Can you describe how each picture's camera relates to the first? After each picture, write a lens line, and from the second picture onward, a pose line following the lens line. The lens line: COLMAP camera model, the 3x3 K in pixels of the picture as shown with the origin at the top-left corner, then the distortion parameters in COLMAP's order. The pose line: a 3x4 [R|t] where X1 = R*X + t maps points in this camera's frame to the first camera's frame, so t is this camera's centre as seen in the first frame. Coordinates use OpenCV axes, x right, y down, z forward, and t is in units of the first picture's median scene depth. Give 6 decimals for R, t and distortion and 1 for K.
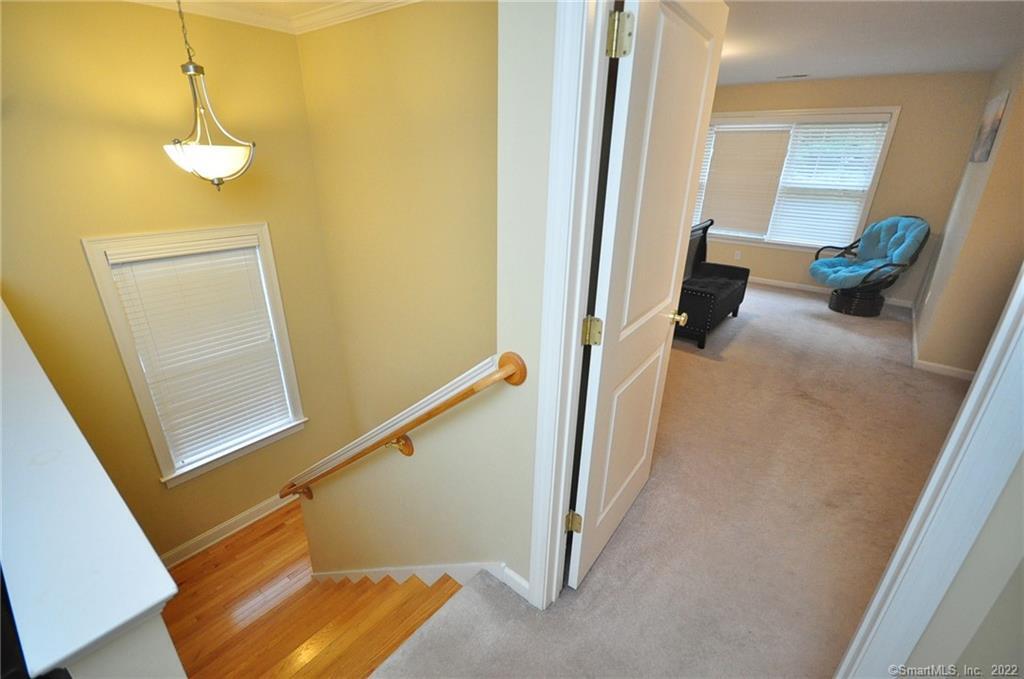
lens RADIAL K [[451.5, 0, 513.8], [0, 451.5, 345.5], [0, 0, 1]] dist [-0.003617, -0.004819]
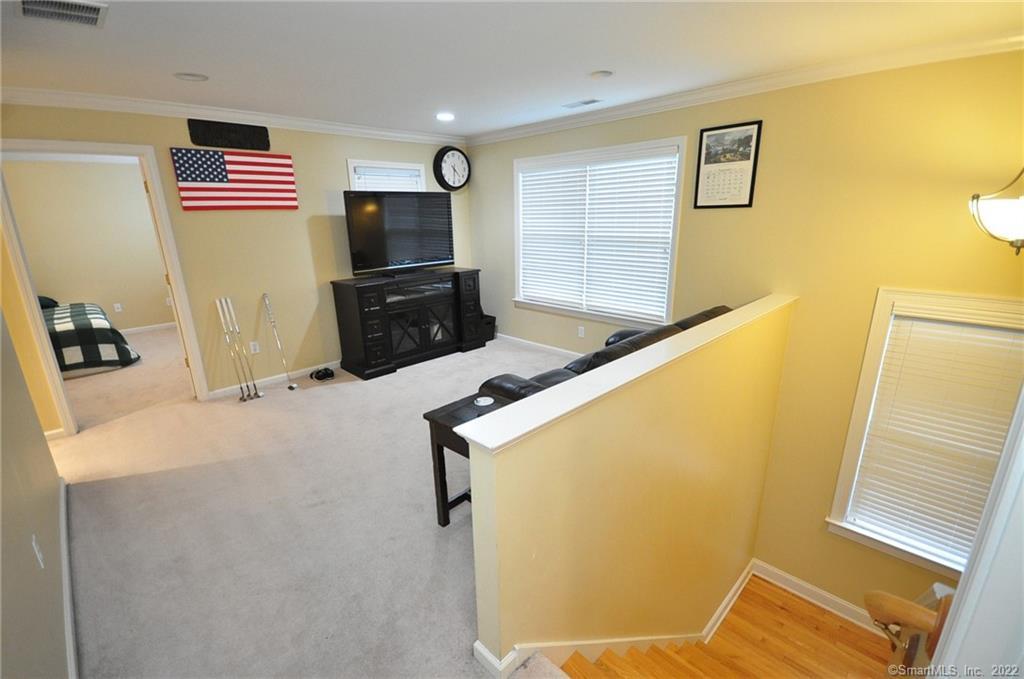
lens RADIAL K [[451.5, 0, 514.2], [0, 451.5, 340.2], [0, 0, 1]] dist [-0.003617, -0.004819]
pose [[-0.109958, 0.253088, -0.961174, 0.192769], [-0.368205, 0.887863, 0.275907, -0.089187], [0.923219, 0.384248, -0.004440, 0.217127]]
